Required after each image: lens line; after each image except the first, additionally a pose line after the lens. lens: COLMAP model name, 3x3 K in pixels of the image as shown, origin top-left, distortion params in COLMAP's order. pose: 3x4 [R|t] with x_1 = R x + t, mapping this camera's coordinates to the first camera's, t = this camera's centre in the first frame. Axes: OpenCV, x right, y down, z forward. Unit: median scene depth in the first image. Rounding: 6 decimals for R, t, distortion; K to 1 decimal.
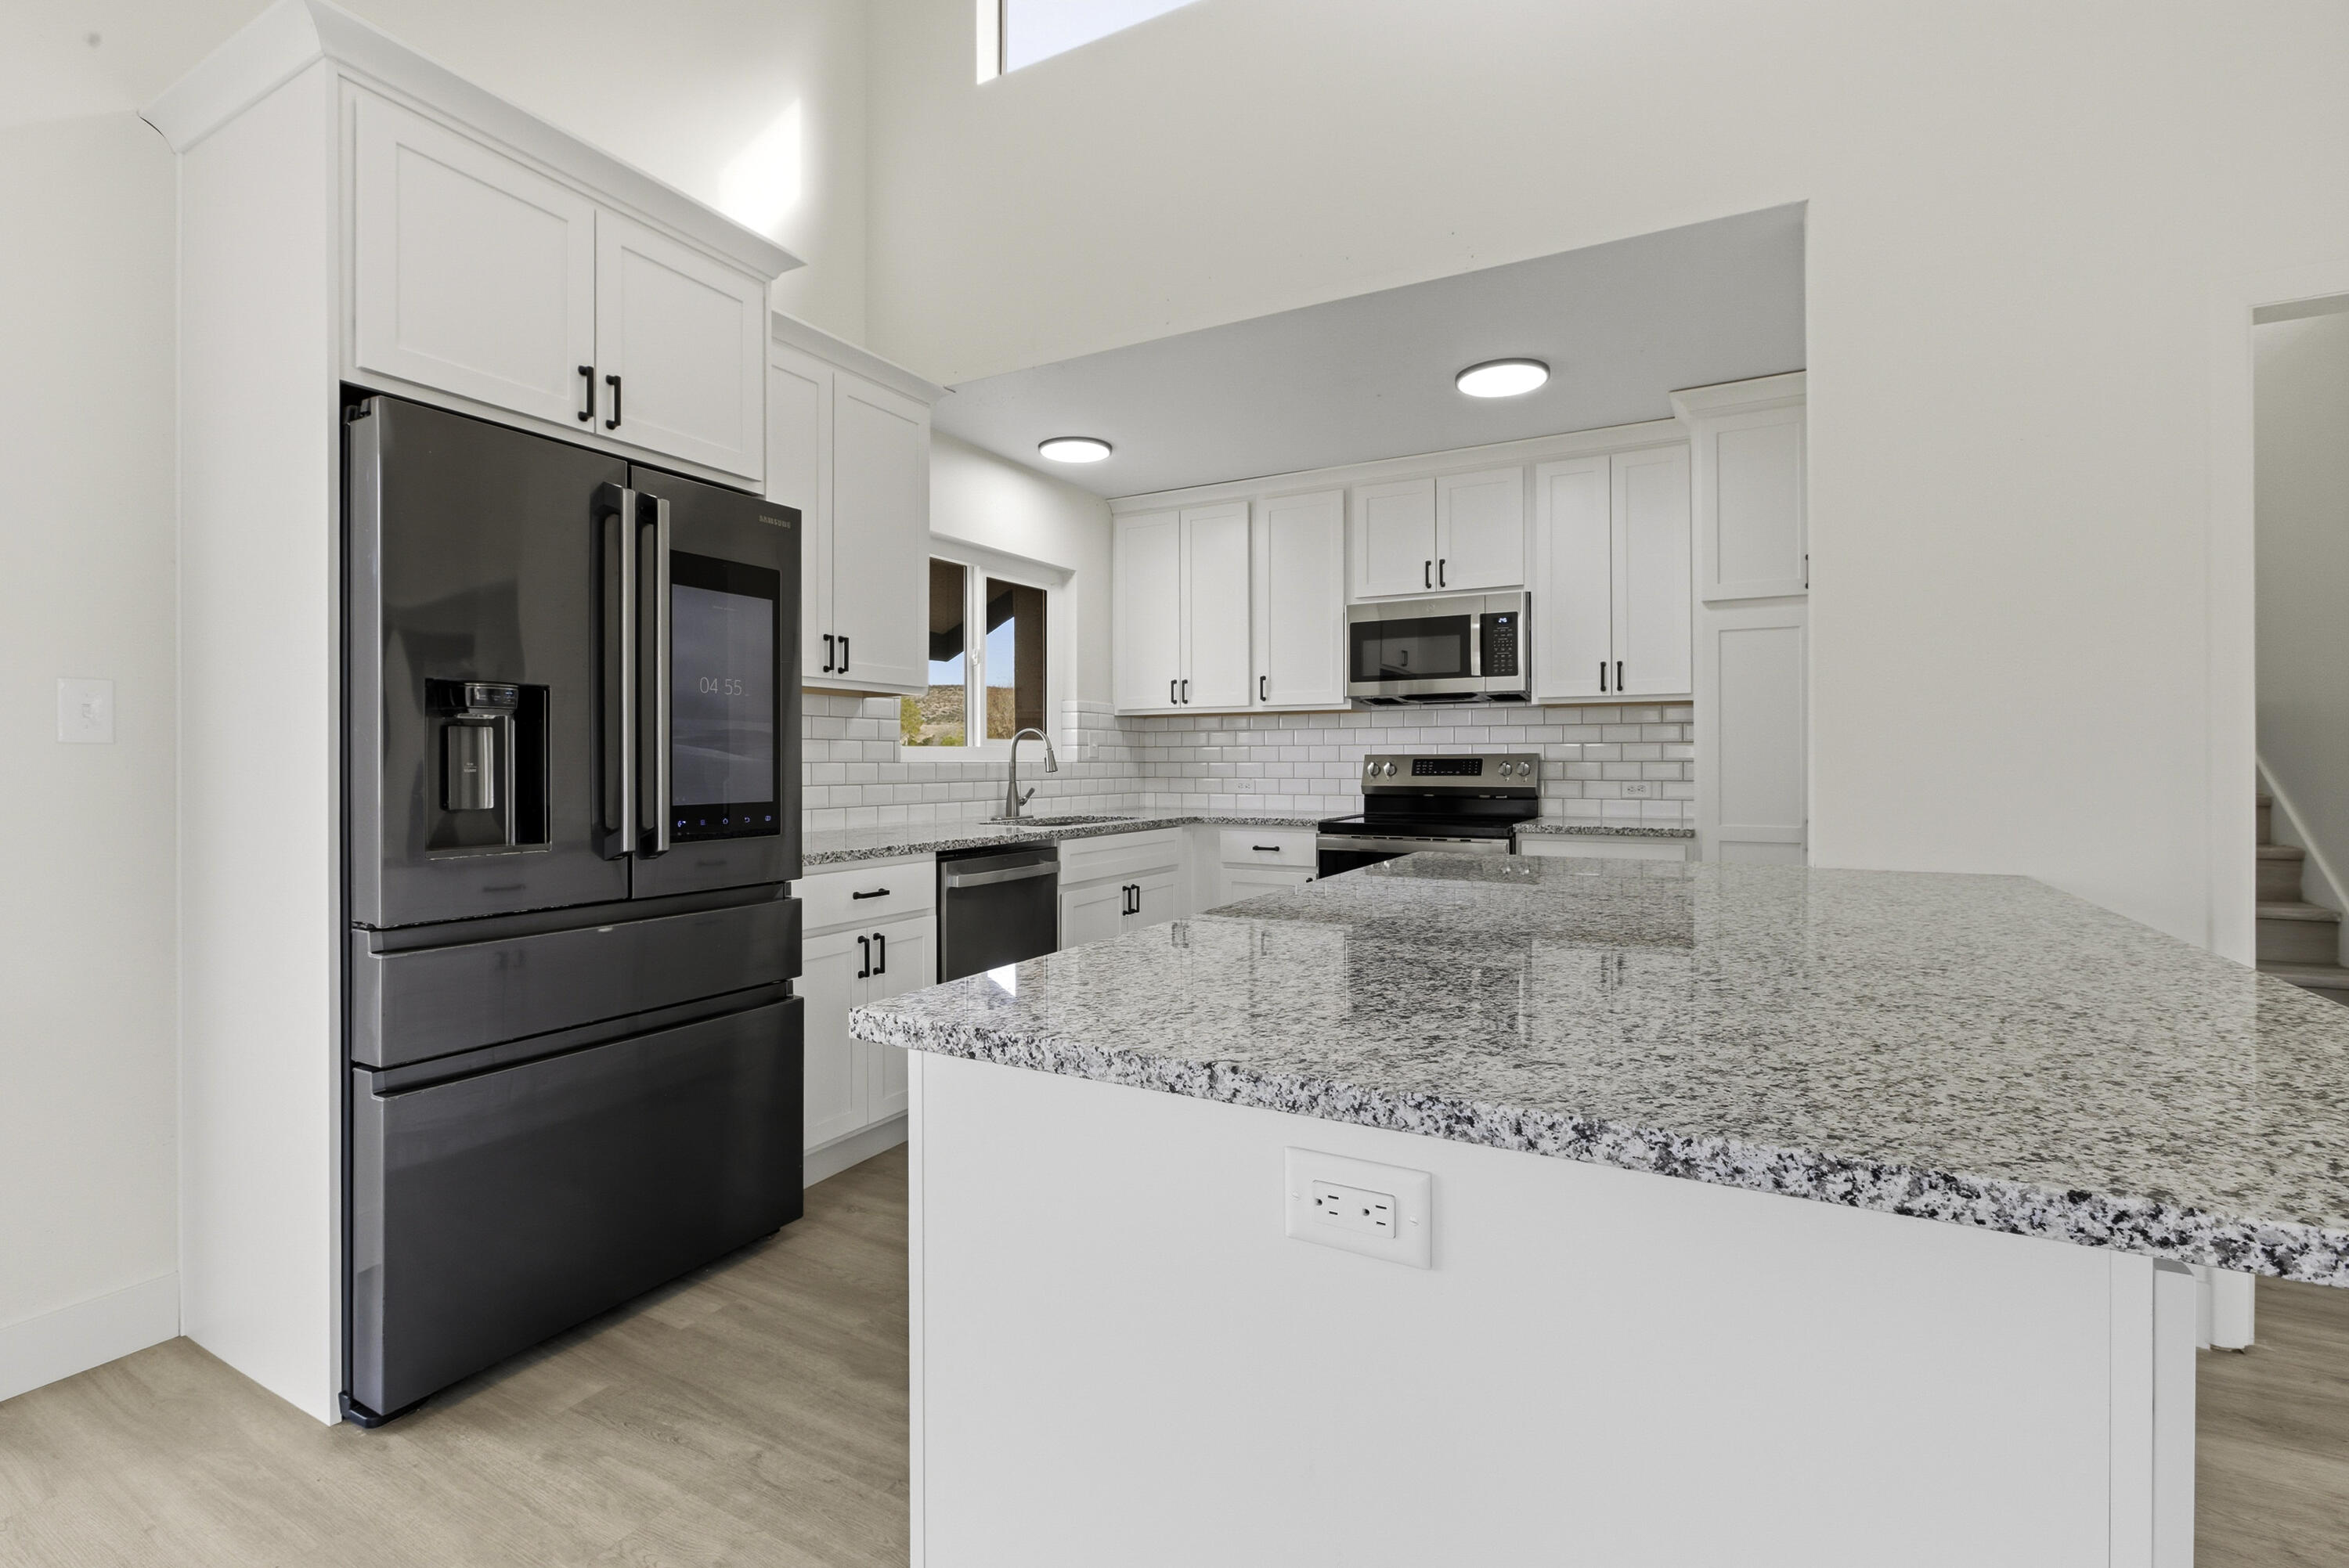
lens RADIAL K [[1060.2, 0, 1171.7], [0, 1060.2, 759.2], [0, 0, 1]] dist [-0.015812, 0.005120]
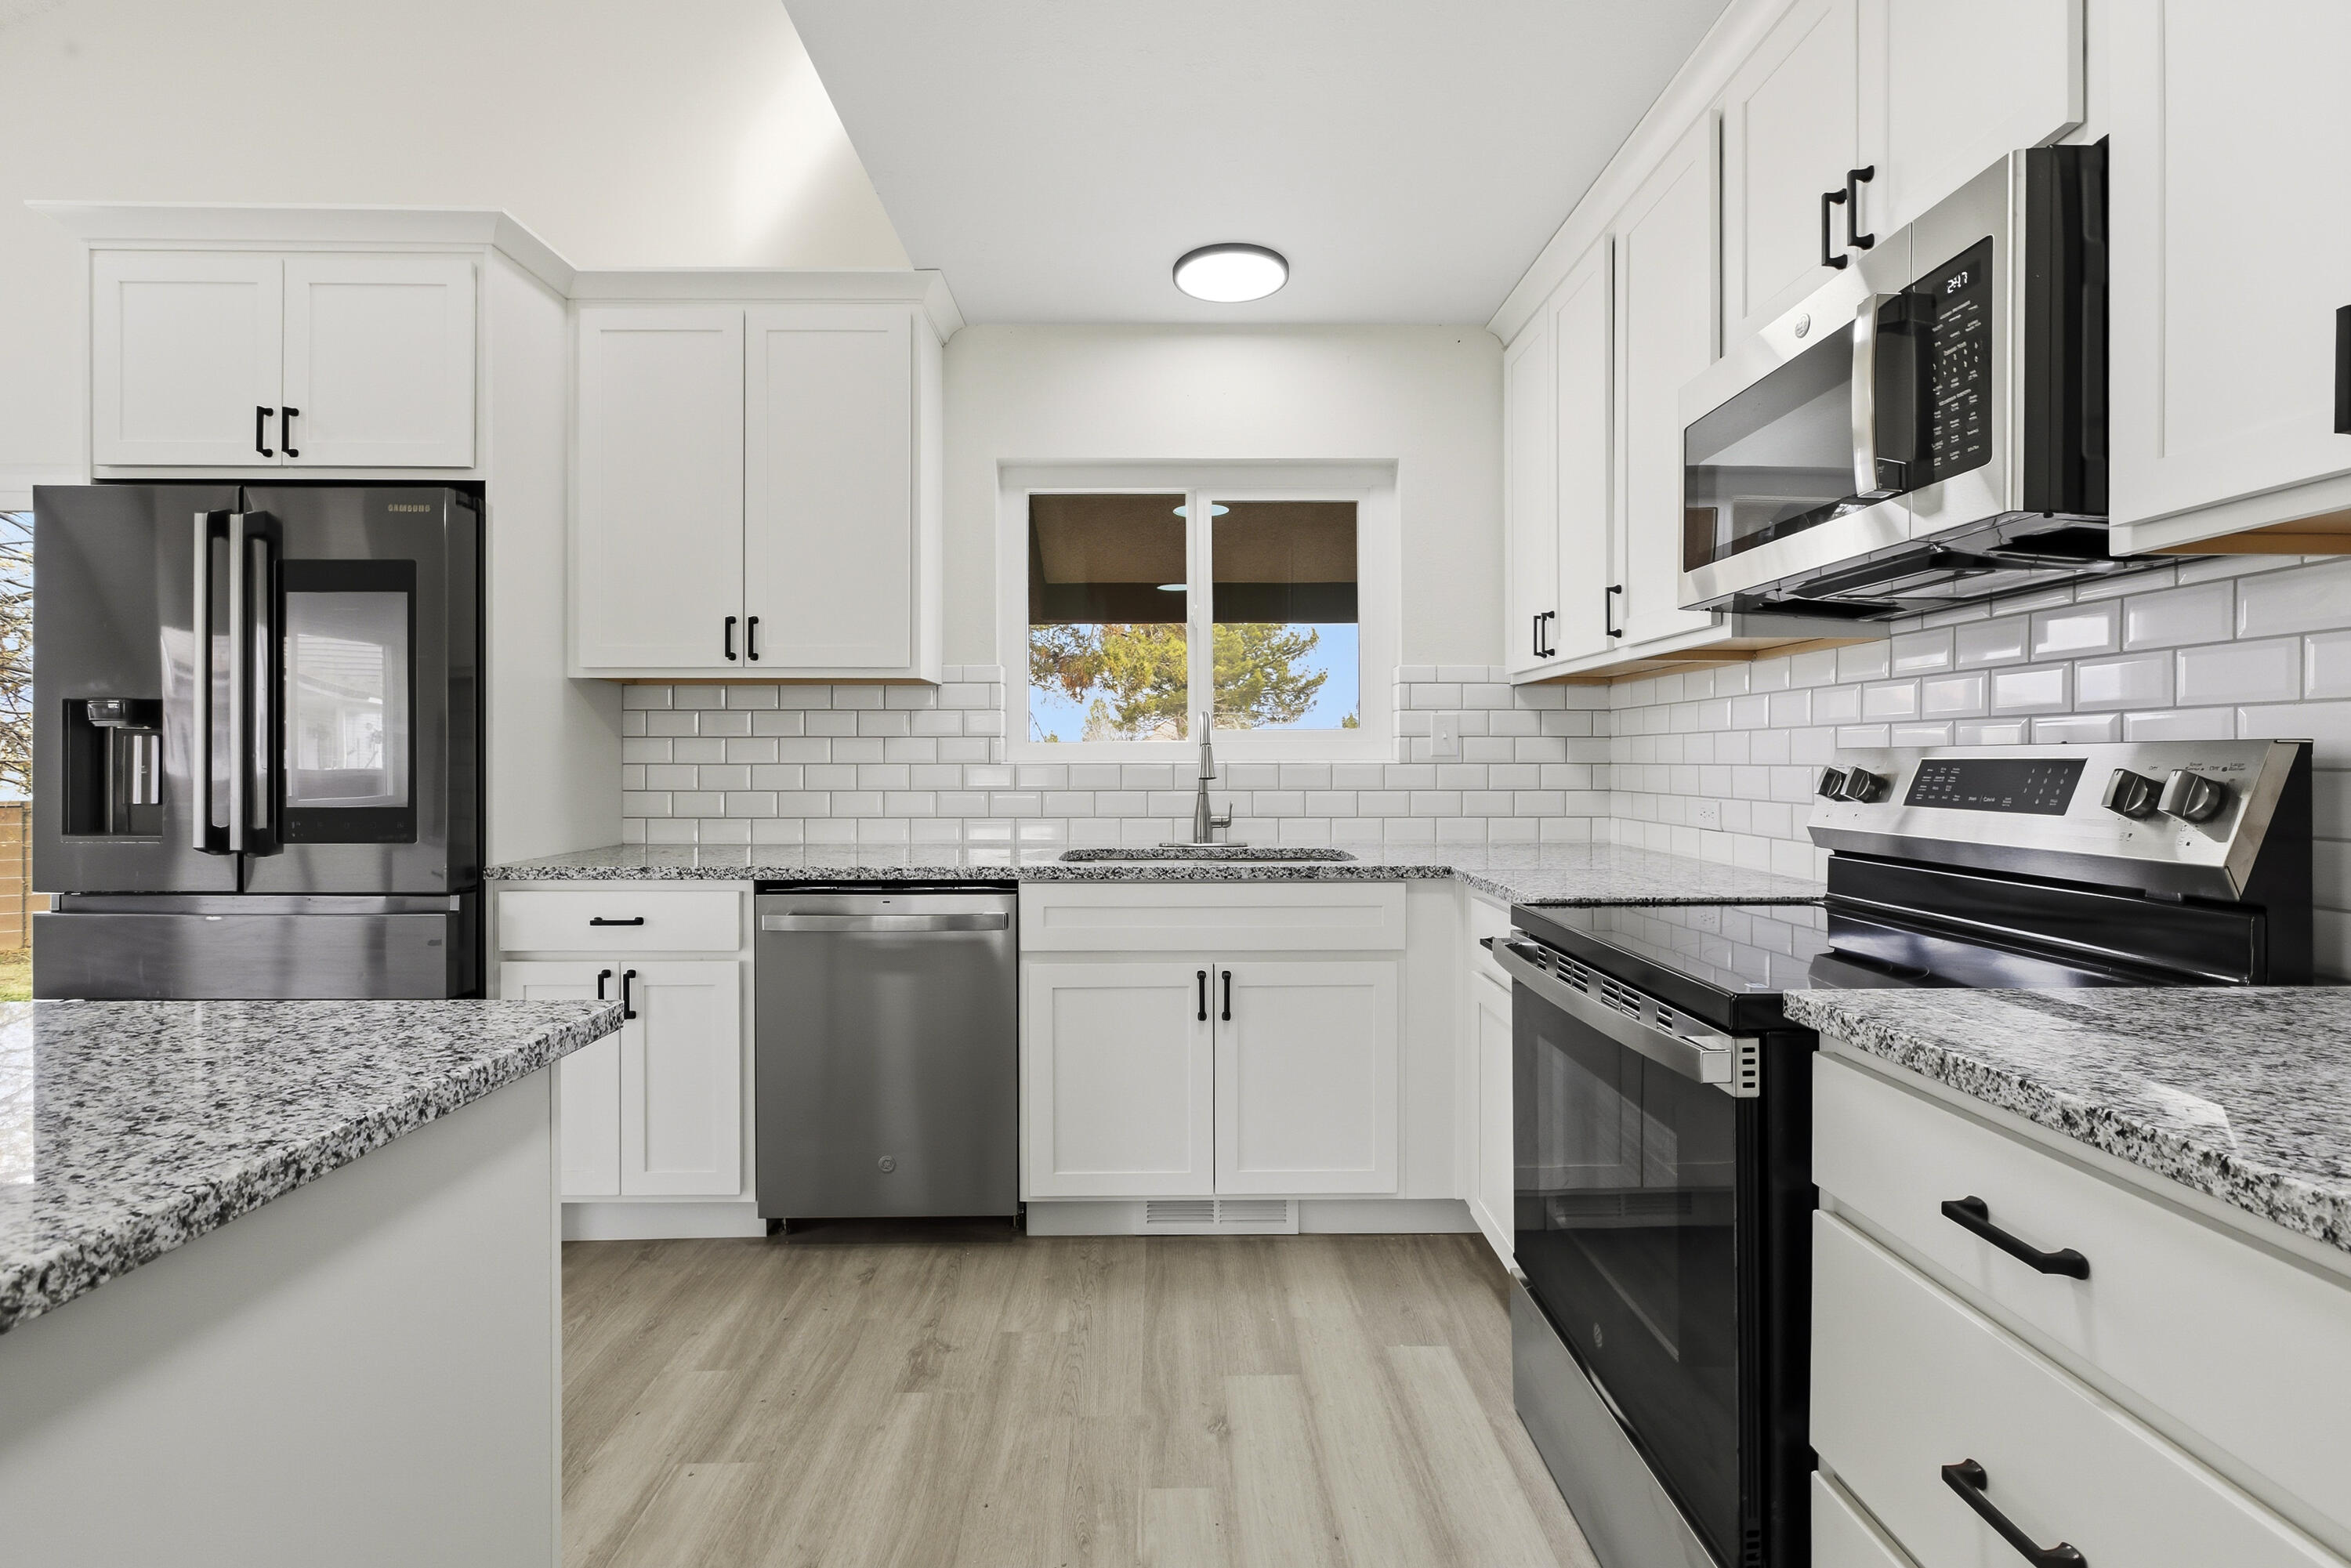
lens RADIAL K [[1061.2, 0, 1158.6], [0, 1061.2, 767.7], [0, 0, 1]] dist [-0.015812, 0.005120]
pose [[0.483387, 0.009576, -0.875354, 0.527764], [0.002188, 0.999924, 0.012146, -0.003651], [0.875404, -0.007787, 0.483329, 0.776606]]
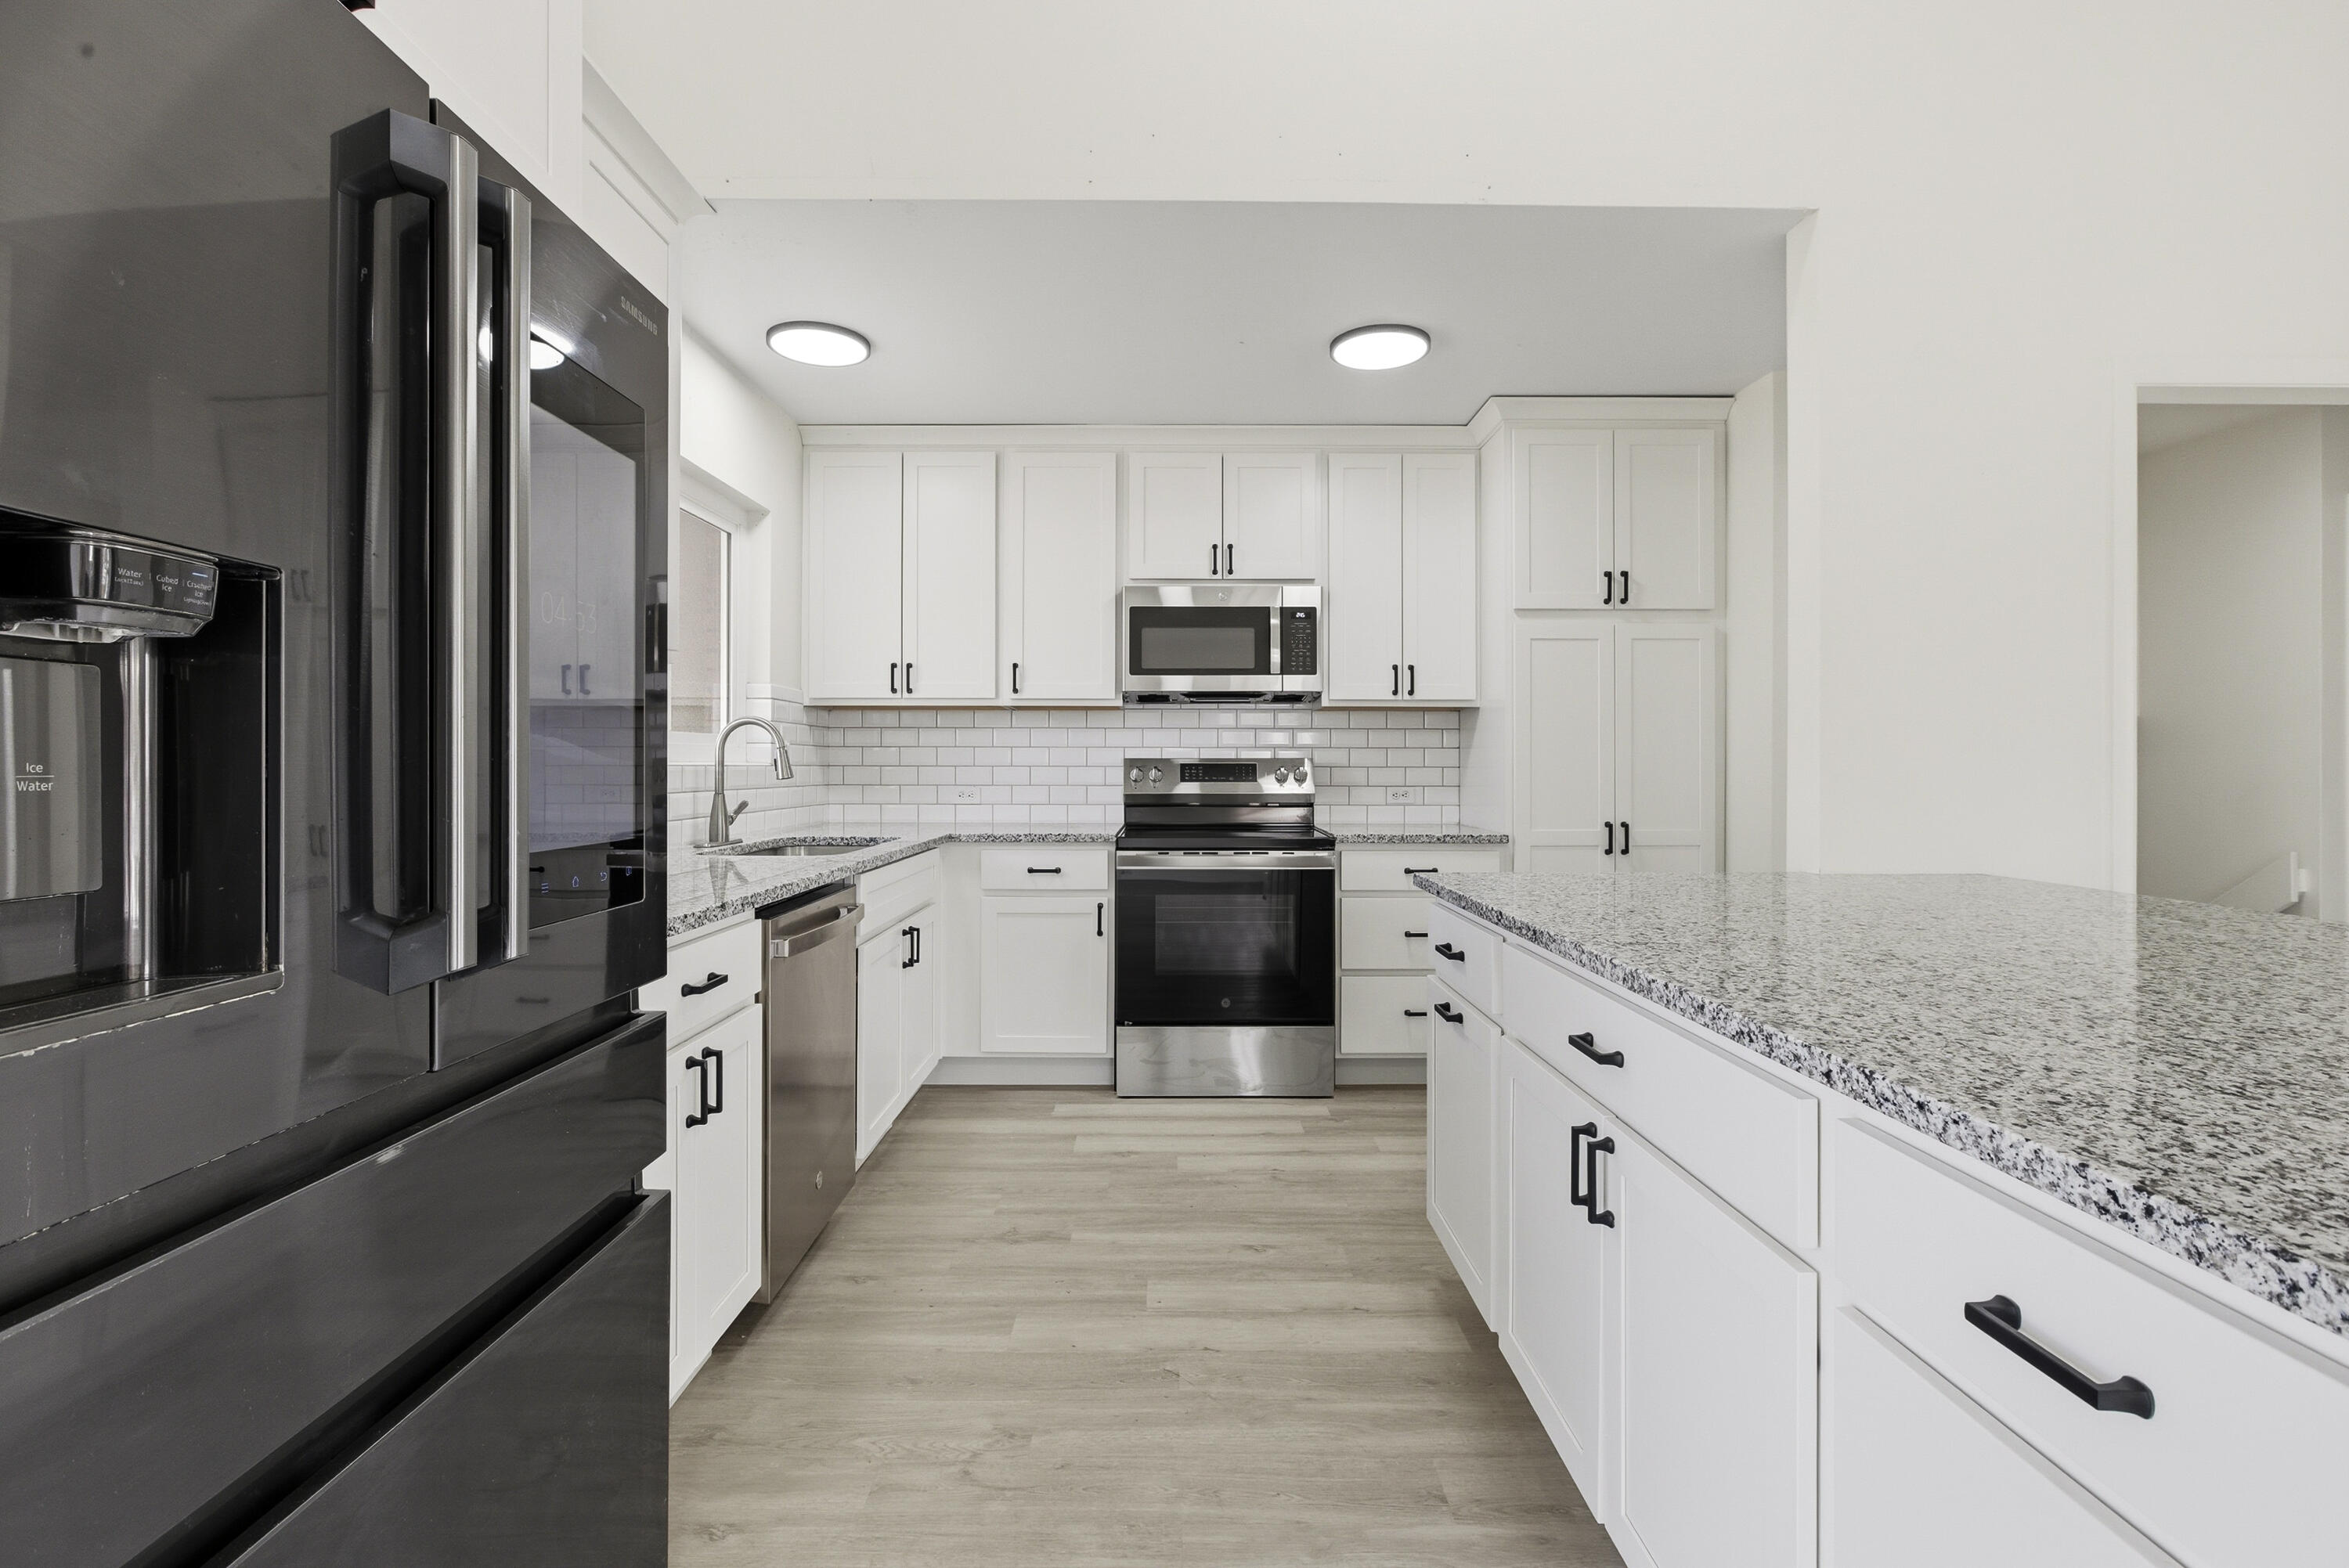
lens RADIAL K [[1060.2, 0, 1192.9], [0, 1060.2, 766.2], [0, 0, 1]] dist [-0.015812, 0.005120]
pose [[0.875708, 0.004197, 0.482823, -0.260654], [-0.005928, 0.999980, 0.002058, 0.000424], [-0.482805, -0.004664, 0.875716, 0.268811]]
